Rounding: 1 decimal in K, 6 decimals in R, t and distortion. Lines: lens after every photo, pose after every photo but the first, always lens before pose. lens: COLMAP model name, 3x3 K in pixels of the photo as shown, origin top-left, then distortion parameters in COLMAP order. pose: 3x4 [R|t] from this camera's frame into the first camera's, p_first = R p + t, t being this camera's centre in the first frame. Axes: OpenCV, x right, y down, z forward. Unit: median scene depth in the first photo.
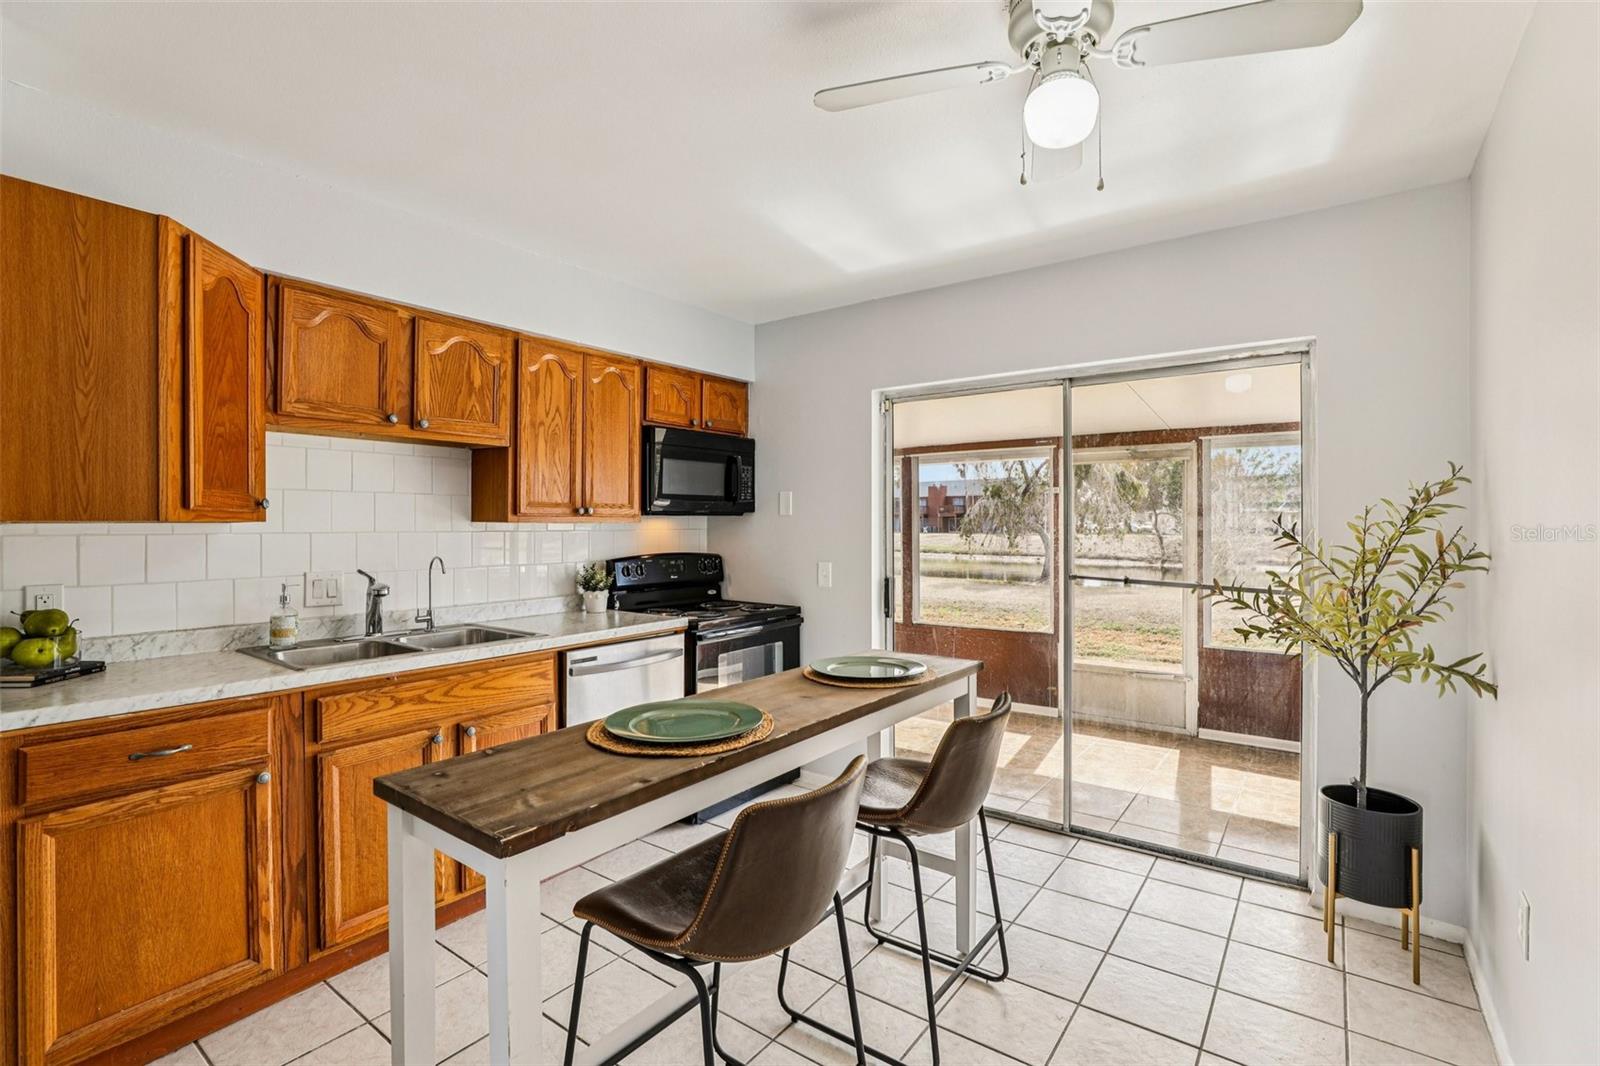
lens RADIAL K [[732.0, 0, 817.8], [0, 732.0, 518.6], [0, 0, 1]] dist [-0.020463, 0.000849]
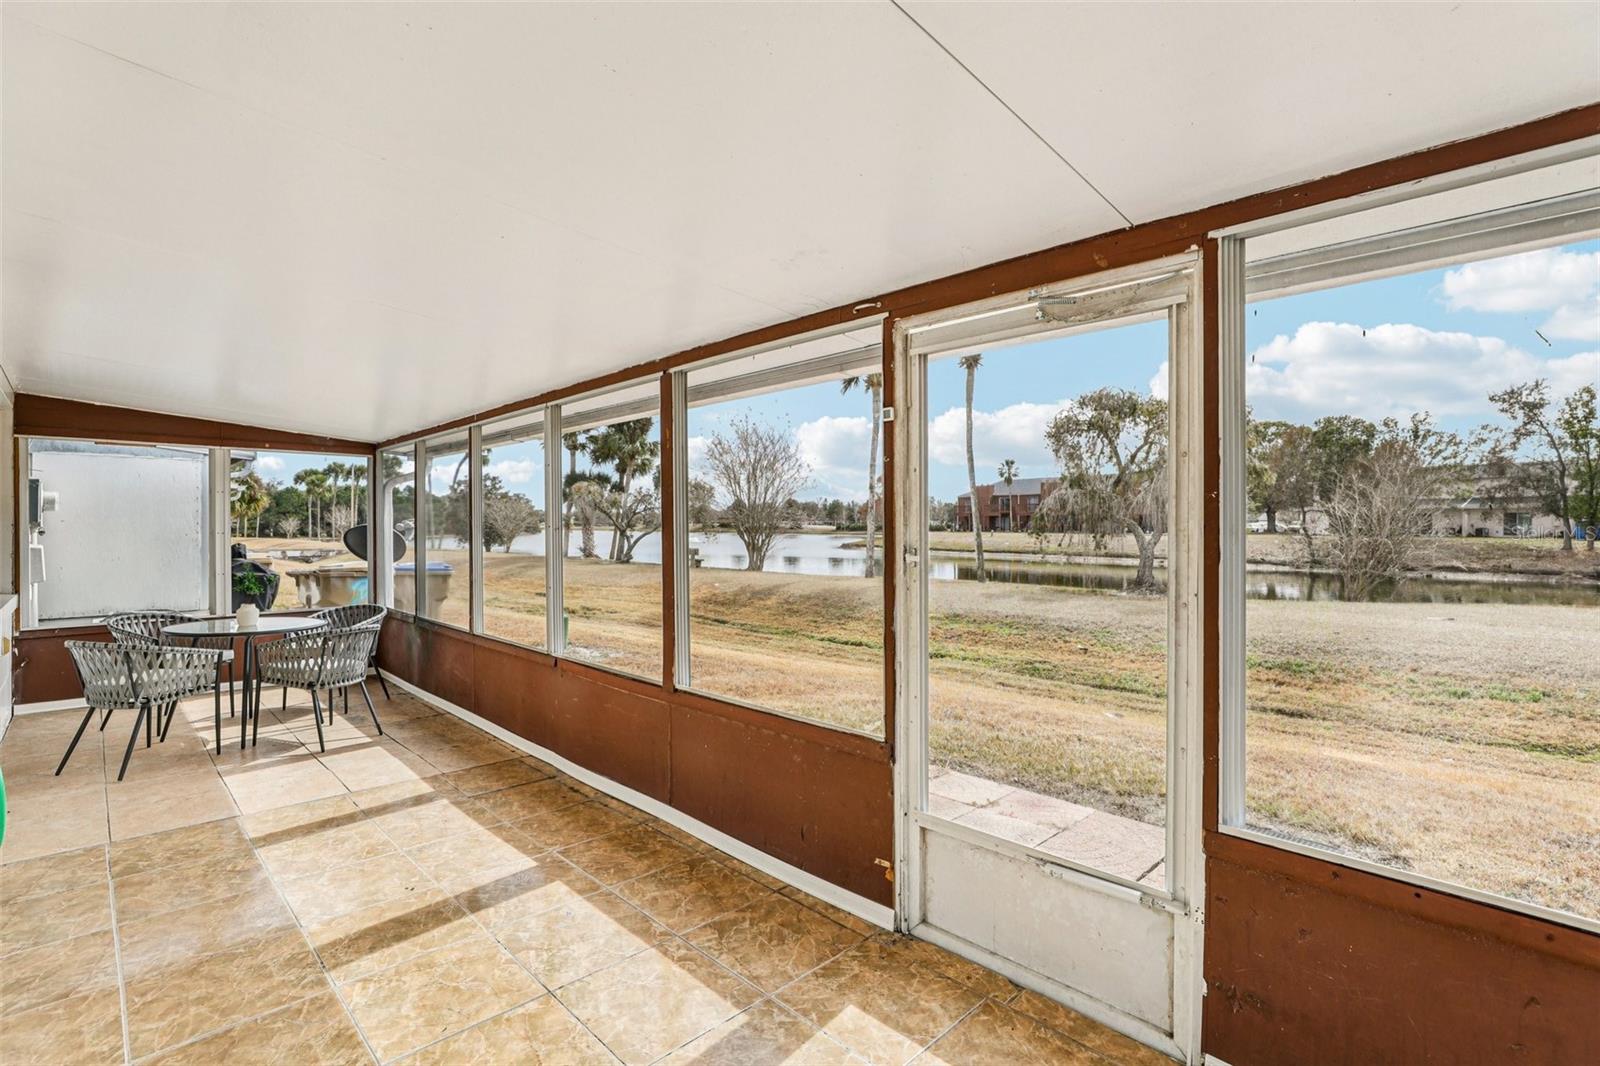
lens RADIAL K [[732.0, 0, 785.4], [0, 732.0, 524.4], [0, 0, 1]] dist [-0.020463, 0.000849]
pose [[0.981701, -0.003162, -0.190402, 0.129538], [0.004435, 0.999971, 0.006256, 0.008103], [0.190377, -0.006986, 0.981686, 0.204450]]
